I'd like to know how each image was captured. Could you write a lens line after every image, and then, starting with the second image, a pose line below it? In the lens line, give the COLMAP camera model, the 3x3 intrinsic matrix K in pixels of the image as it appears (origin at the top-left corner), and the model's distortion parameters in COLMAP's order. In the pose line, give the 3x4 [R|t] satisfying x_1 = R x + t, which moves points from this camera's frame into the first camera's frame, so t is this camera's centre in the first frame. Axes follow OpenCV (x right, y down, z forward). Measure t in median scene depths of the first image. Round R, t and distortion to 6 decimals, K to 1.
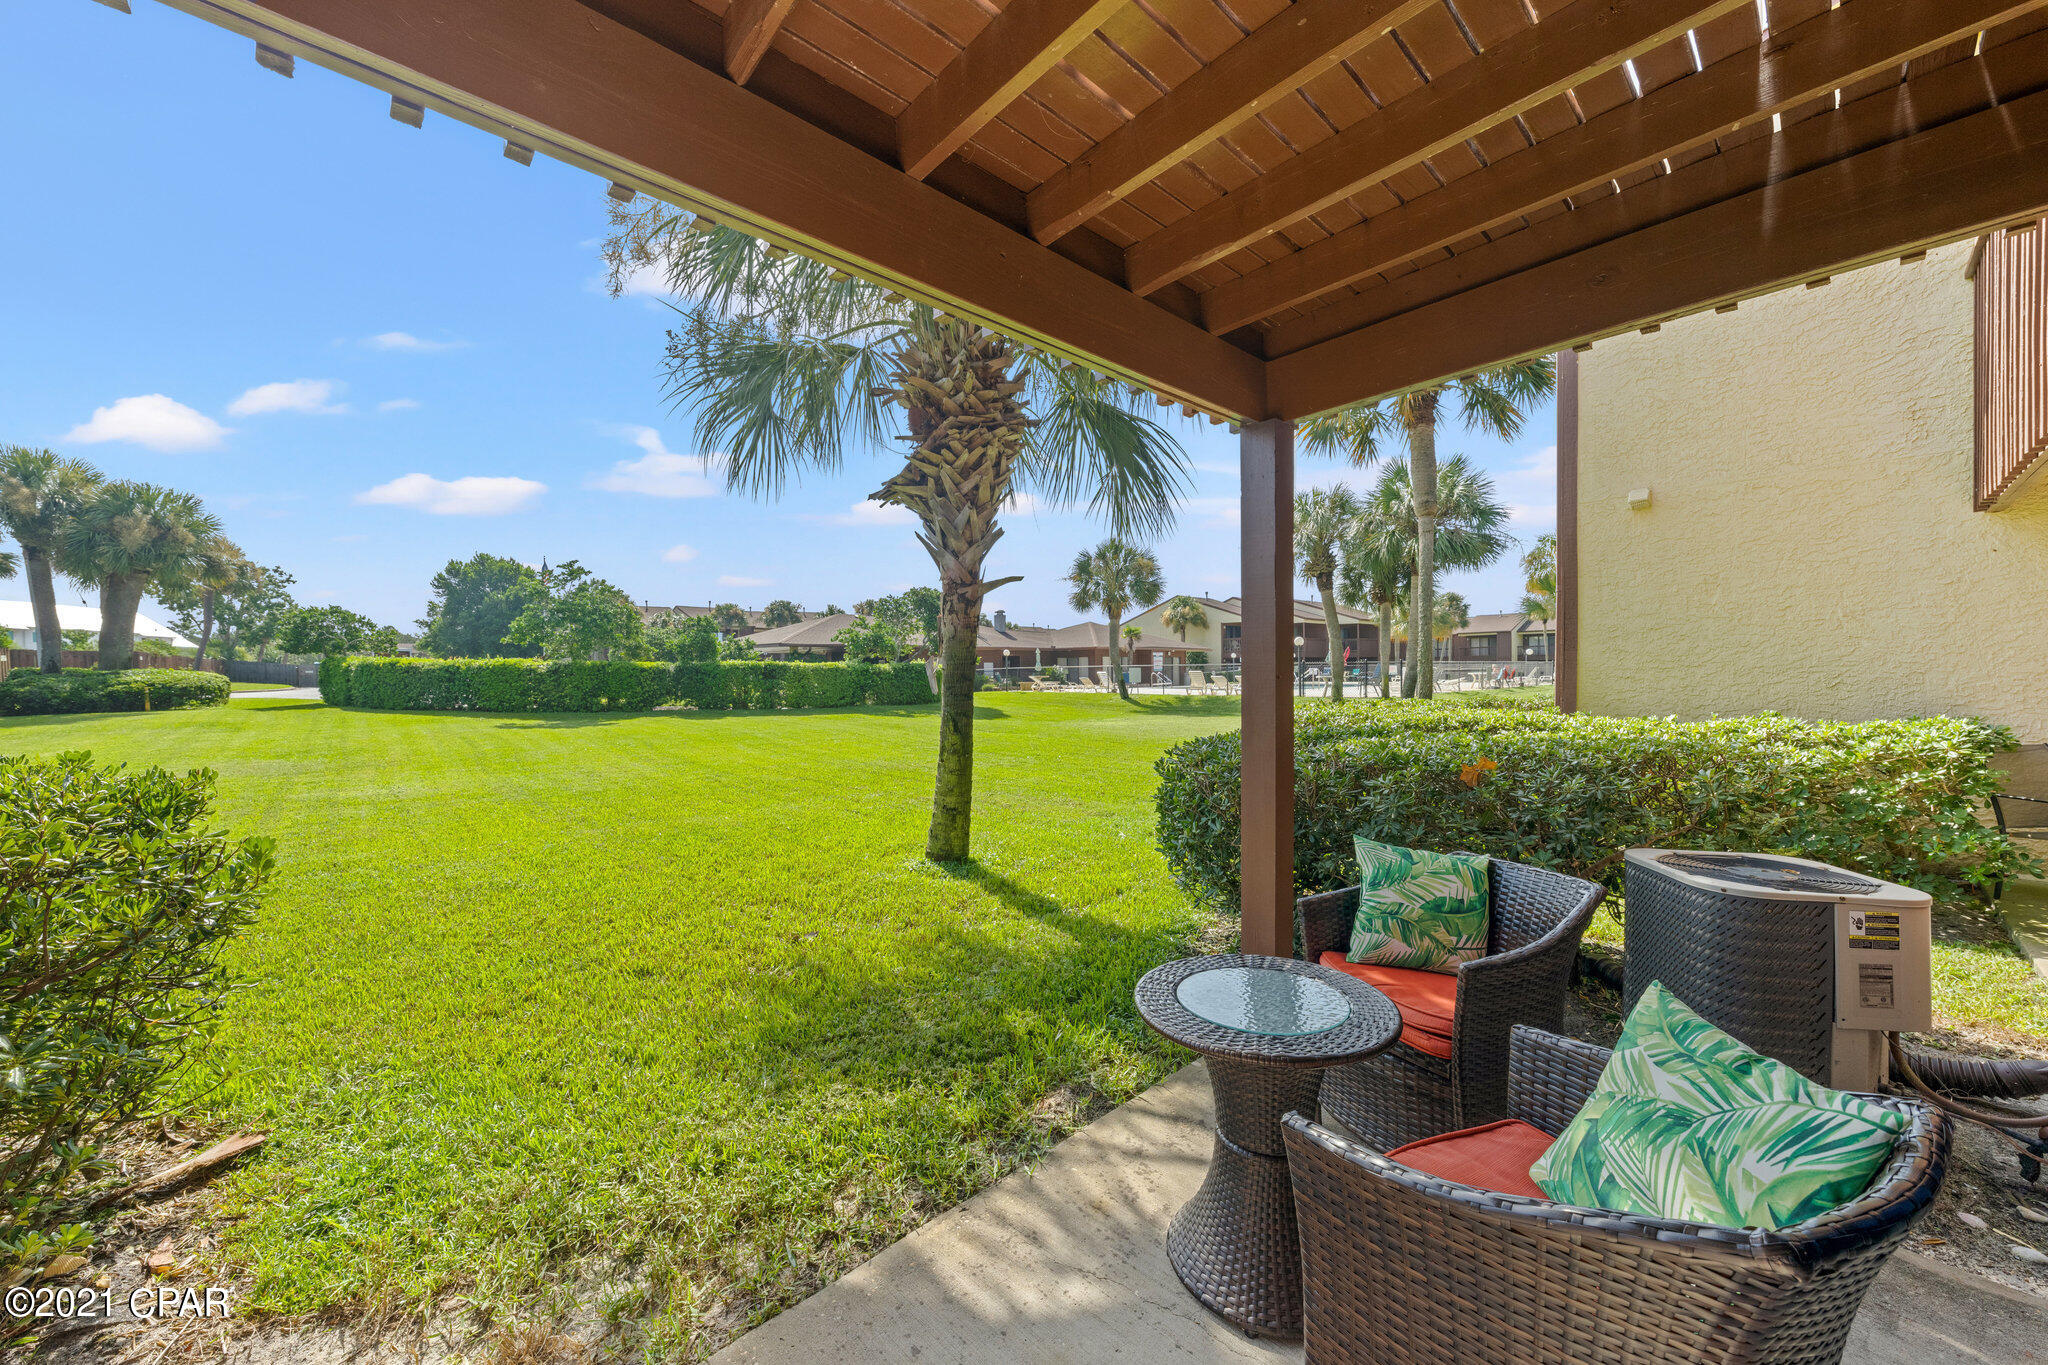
lens RADIAL K [[748.7, 0, 1009.3], [0, 748.7, 691.0], [0, 0, 1]] dist [0.001132, 0.000127]
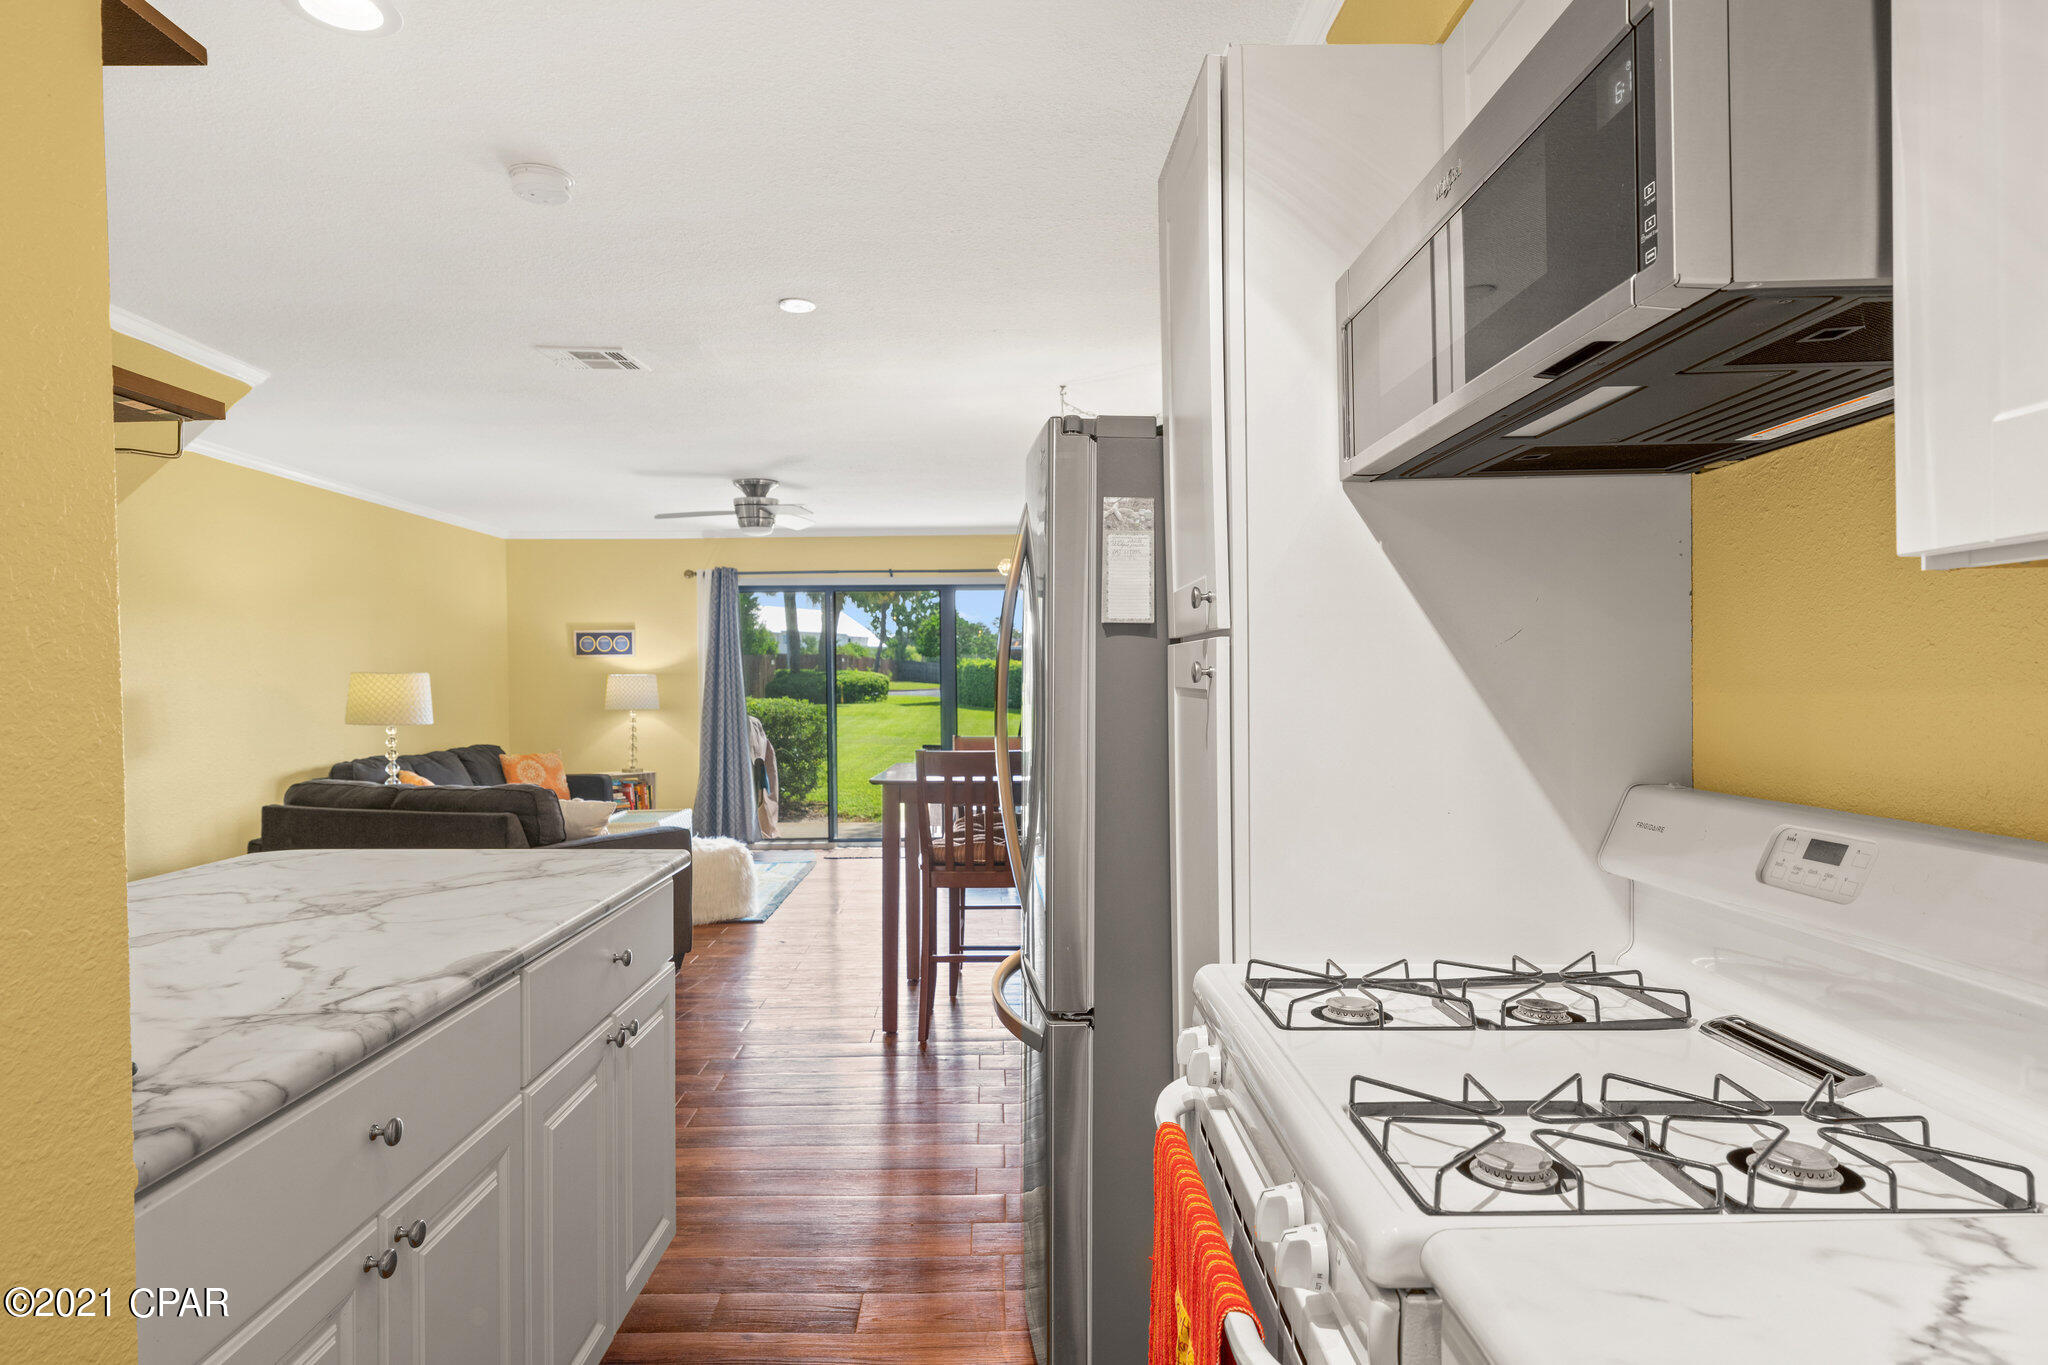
lens RADIAL K [[1177.1, 0, 1028.4], [0, 1177.1, 694.2], [0, 0, 1]] dist [0.000561, -0.002576]
pose [[0.758815, 0.014670, -0.651141, 0.249245], [-0.017471, 0.999845, 0.002165, 0.000830], [0.651072, 0.009733, 0.758954, -0.198107]]
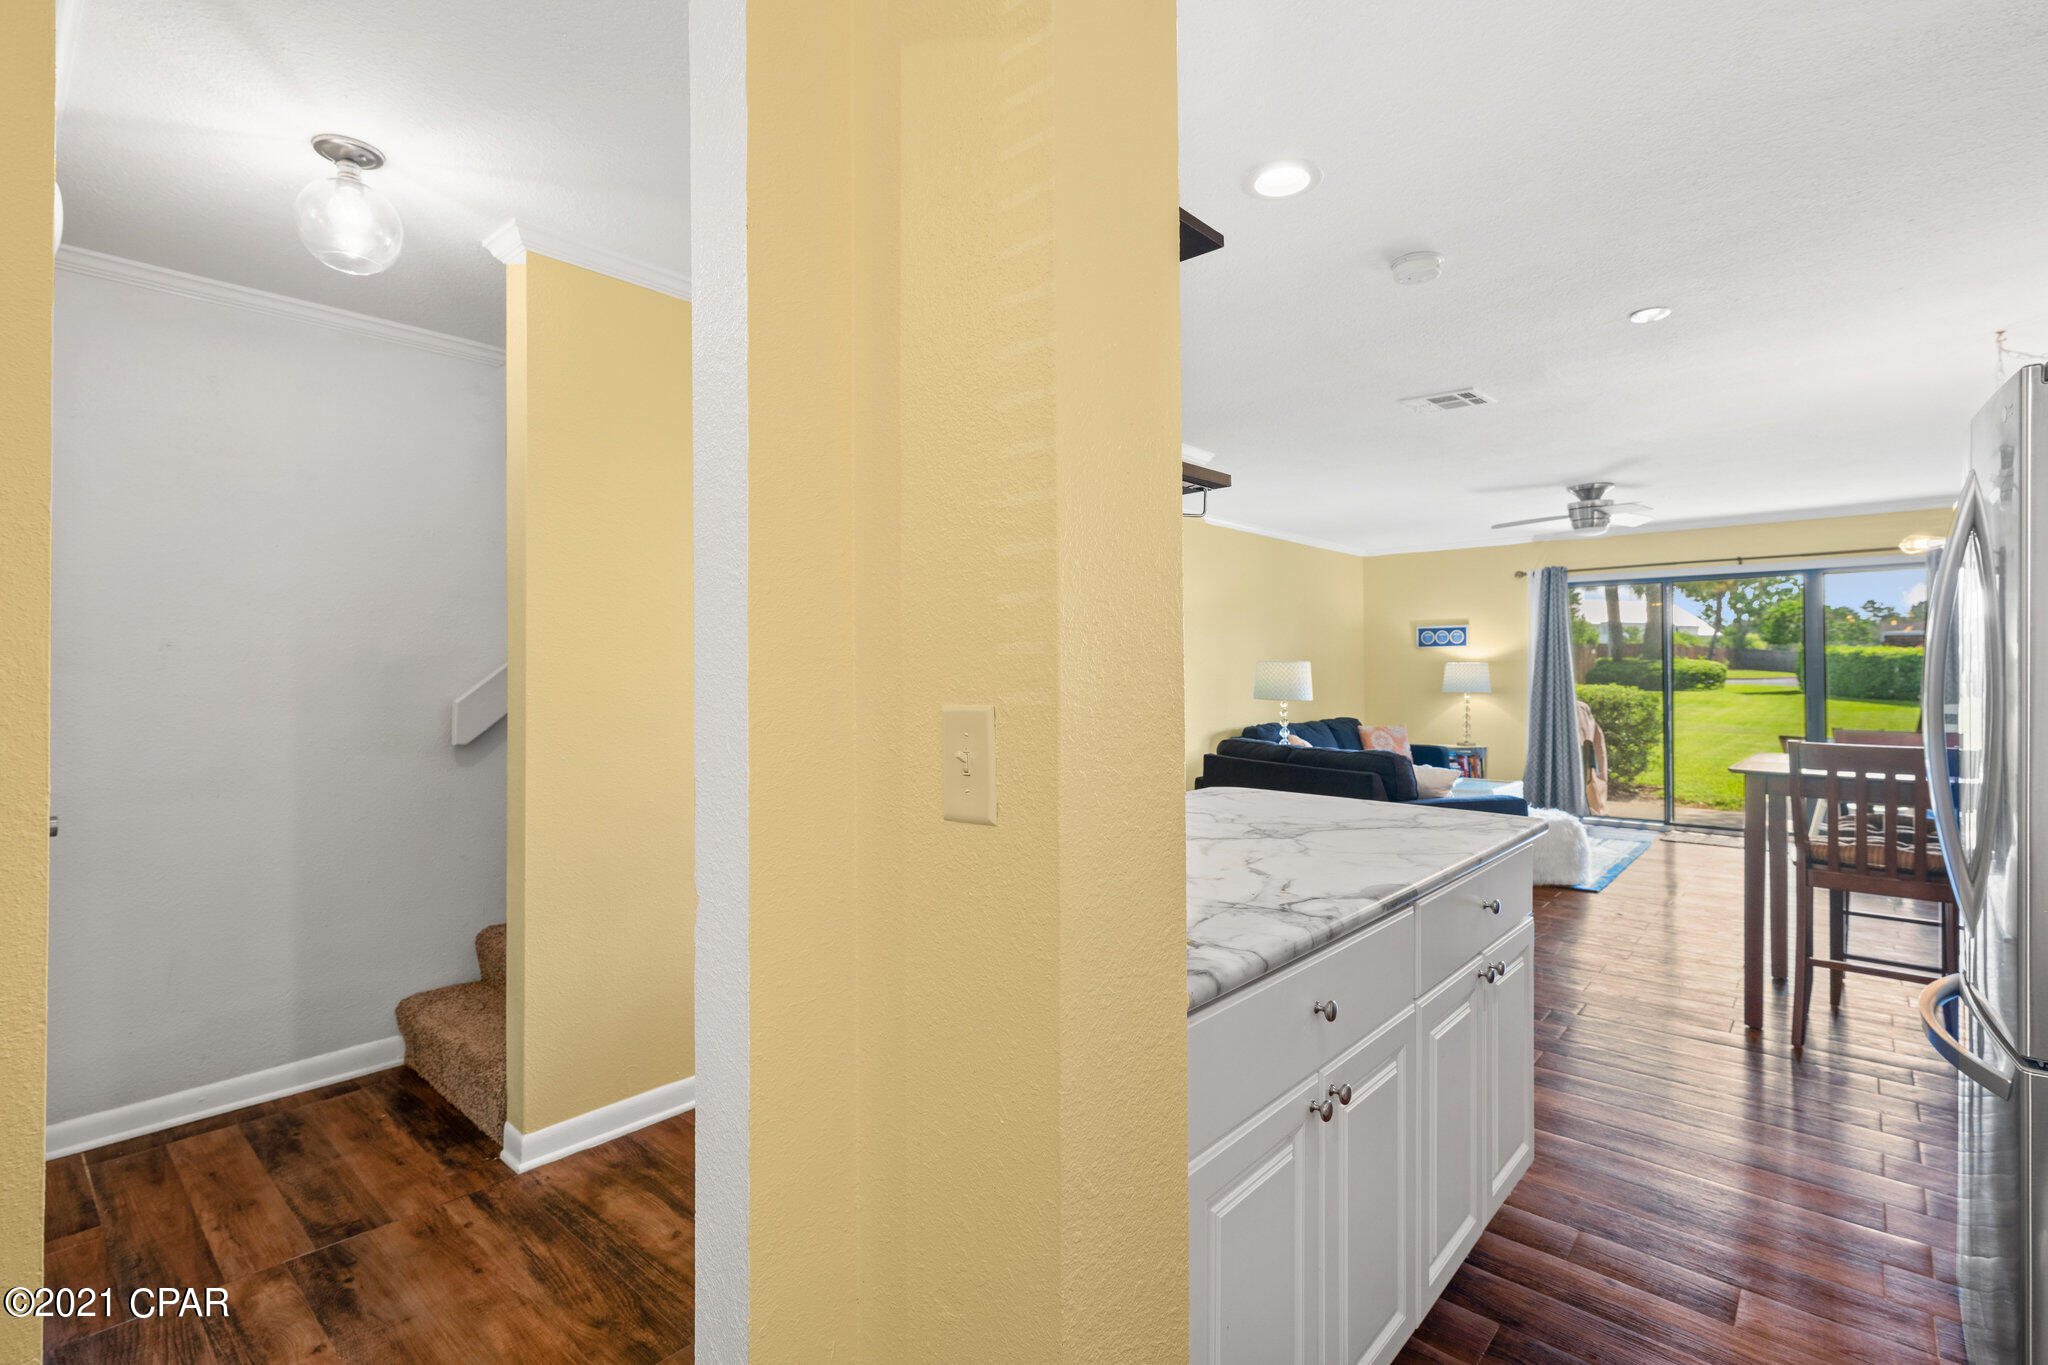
lens RADIAL K [[949.9, 0, 1011.7], [0, 949.9, 655.3], [0, 0, 1]] dist [-0.001420, -0.000868]
pose [[0.099832, -0.004045, -0.994996, 0.247840], [-0.022840, 0.999719, -0.006356, 0.000897], [0.994742, 0.023361, 0.099711, -0.200454]]
